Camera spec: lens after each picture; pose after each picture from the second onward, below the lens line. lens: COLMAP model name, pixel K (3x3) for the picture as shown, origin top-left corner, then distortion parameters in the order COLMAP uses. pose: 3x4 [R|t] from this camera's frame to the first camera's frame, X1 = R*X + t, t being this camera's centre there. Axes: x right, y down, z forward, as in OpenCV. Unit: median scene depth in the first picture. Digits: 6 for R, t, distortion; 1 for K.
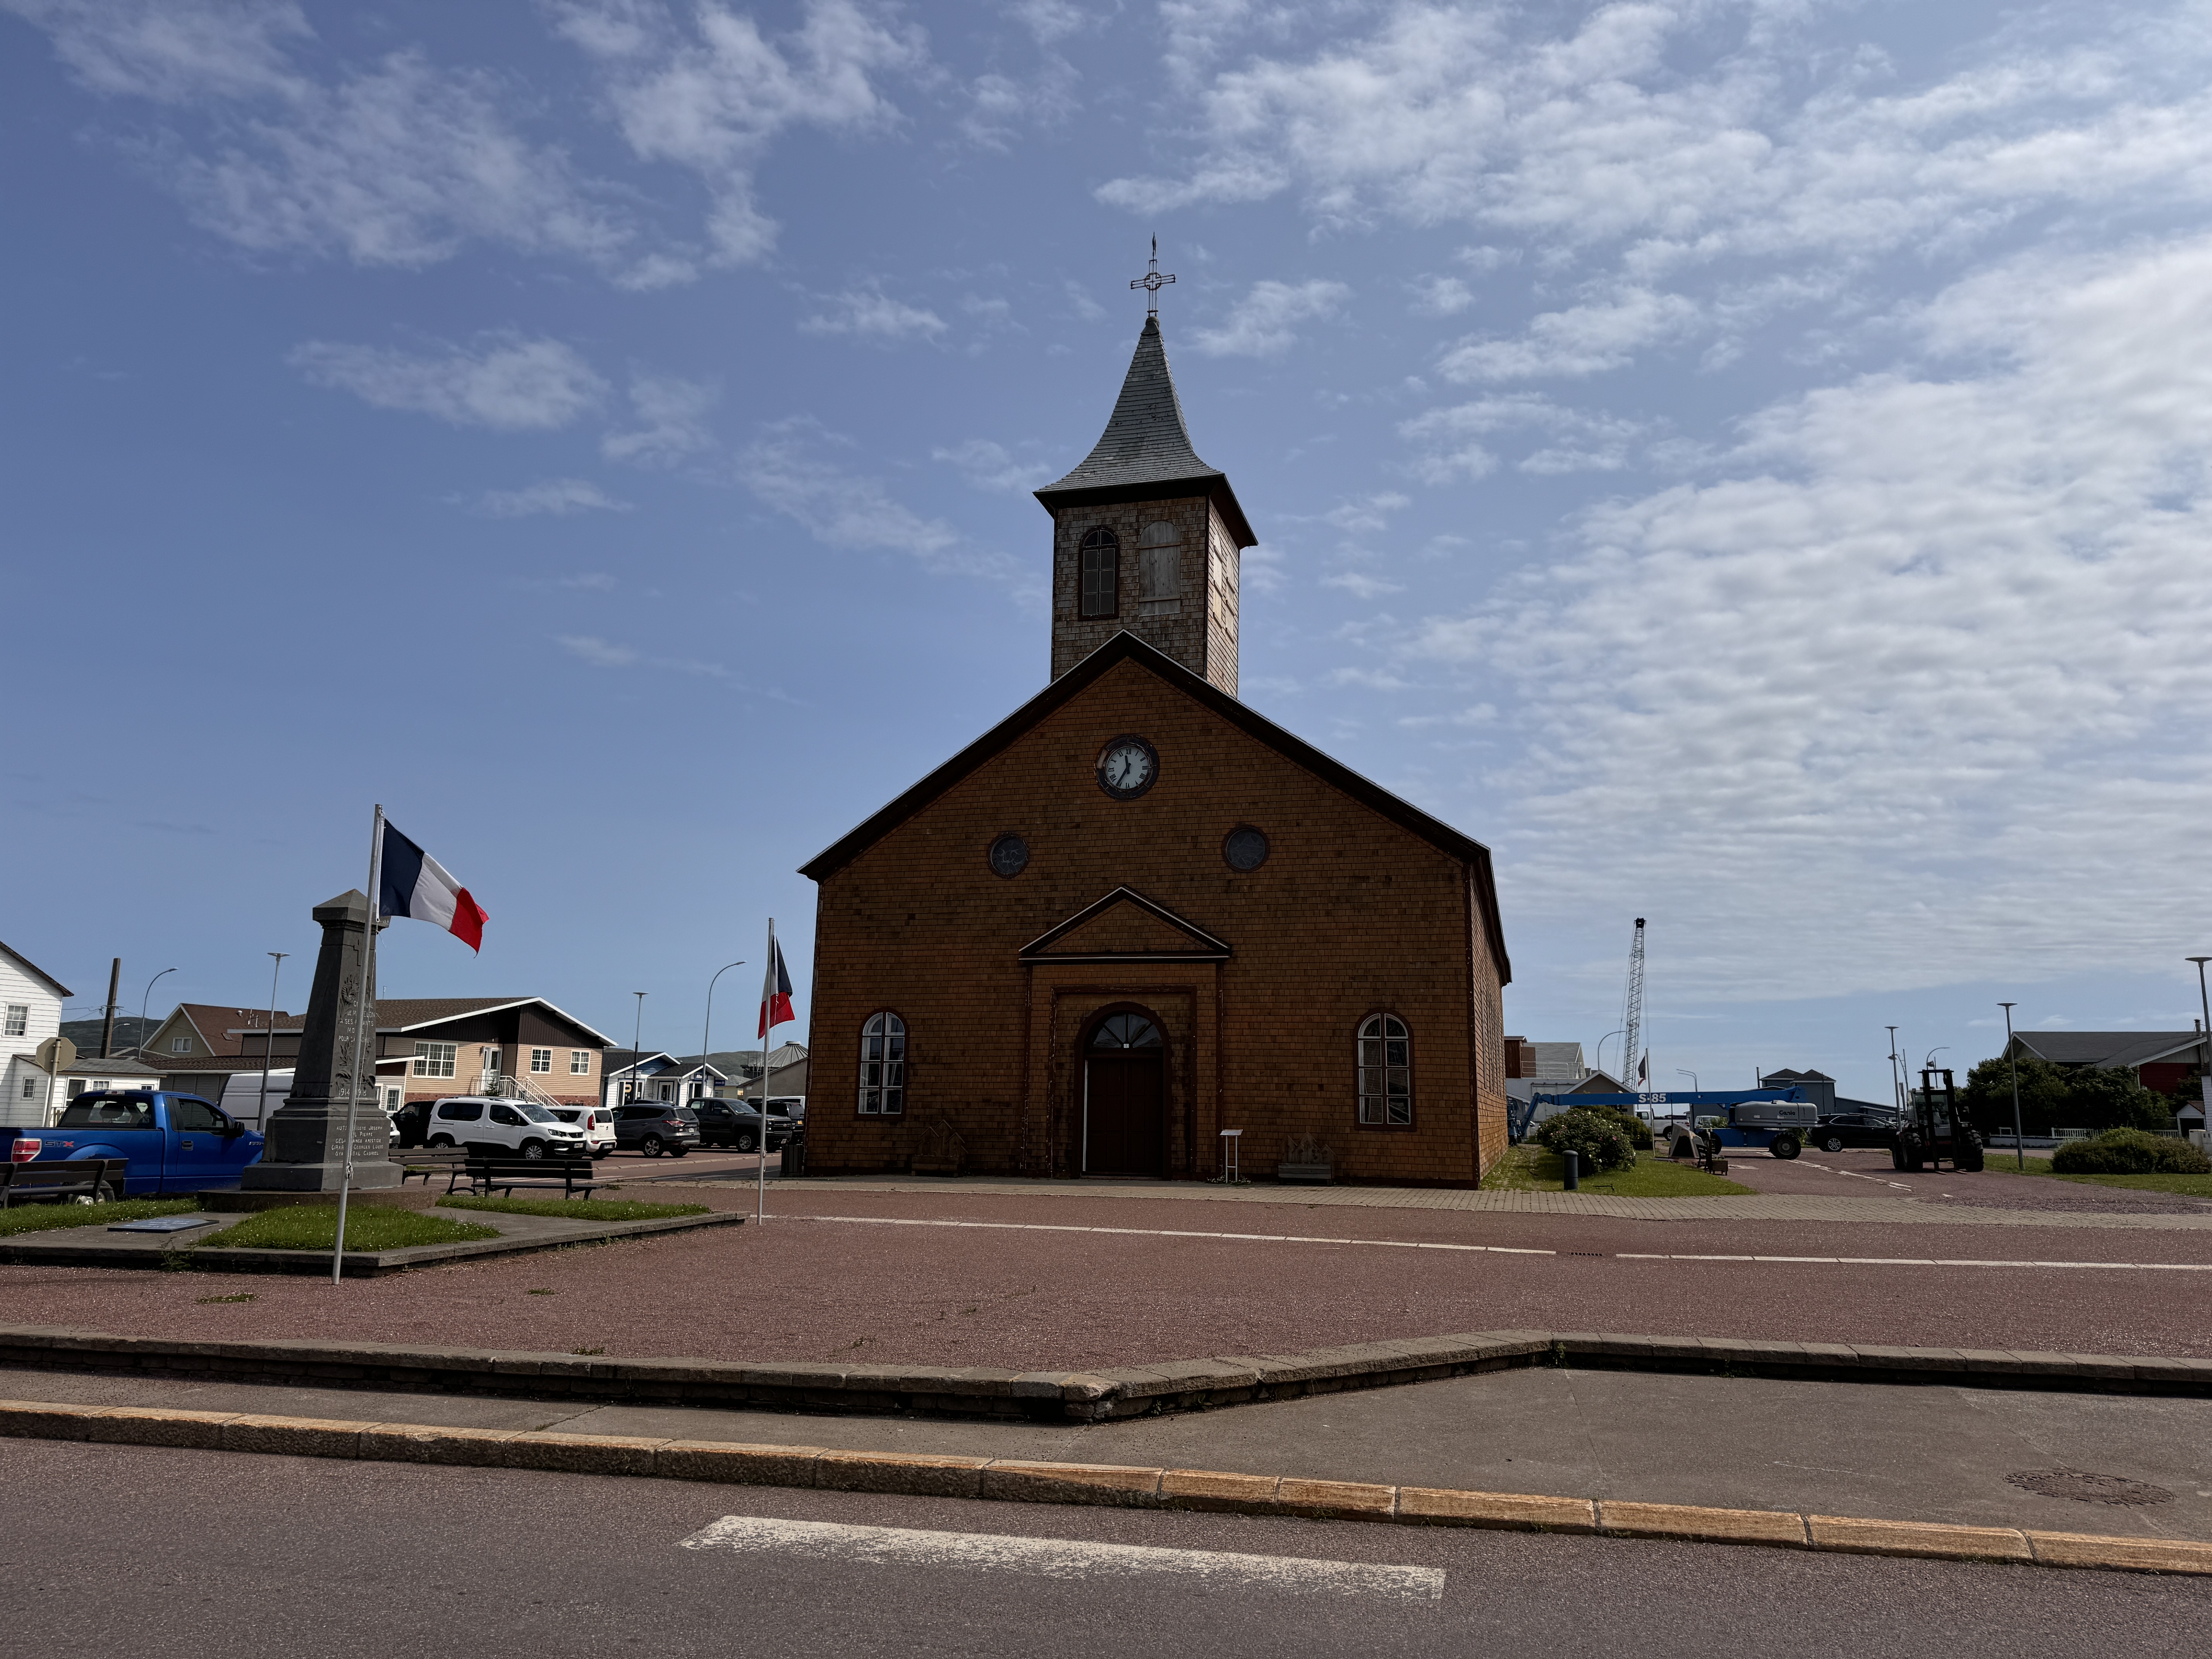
lens RADIAL K [[1578.8, 0, 1106.3], [0, 1578.8, 808.1], [0, 0, 1]] dist [0.038644, -0.004152]
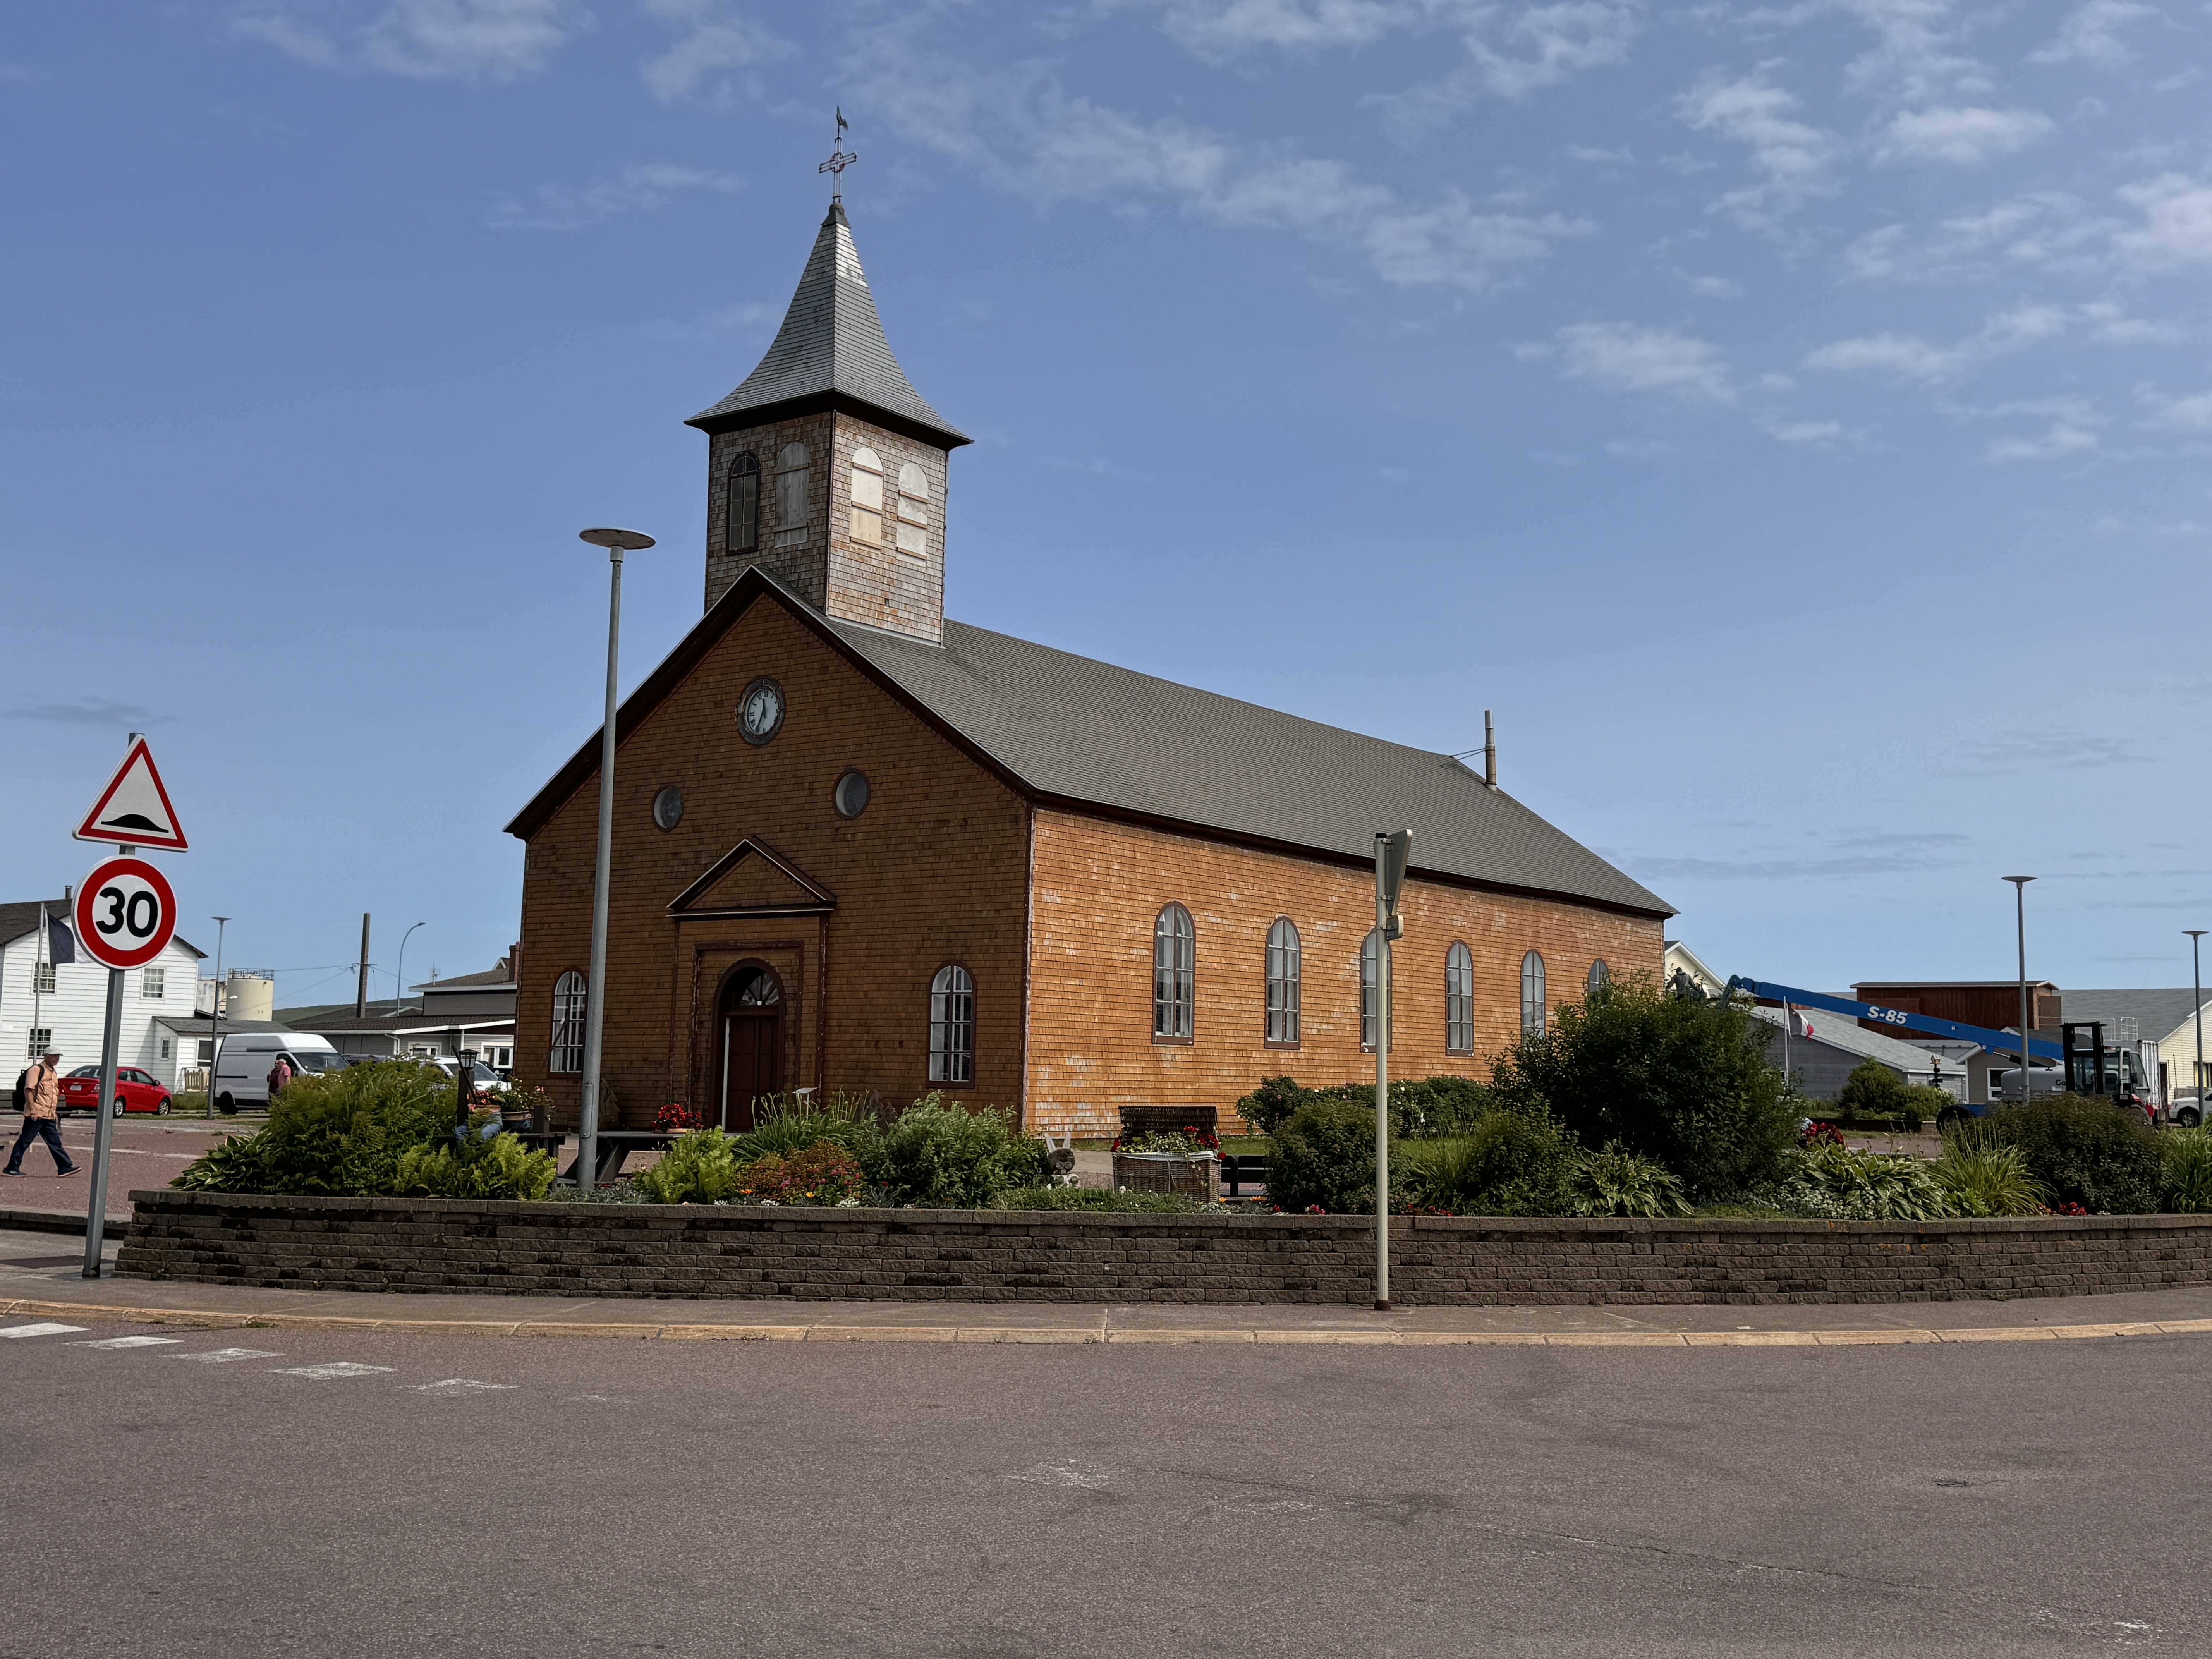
lens RADIAL K [[2150.2, 0, 1109.0], [0, 2150.2, 840.2], [0, 0, 1]] dist [-0.005436, 0.000000]
pose [[0.948203, -0.035534, -0.315672, 0.618935], [0.059702, 0.995951, 0.067218, -0.023194], [0.312006, -0.082583, 0.946484, -0.161671]]
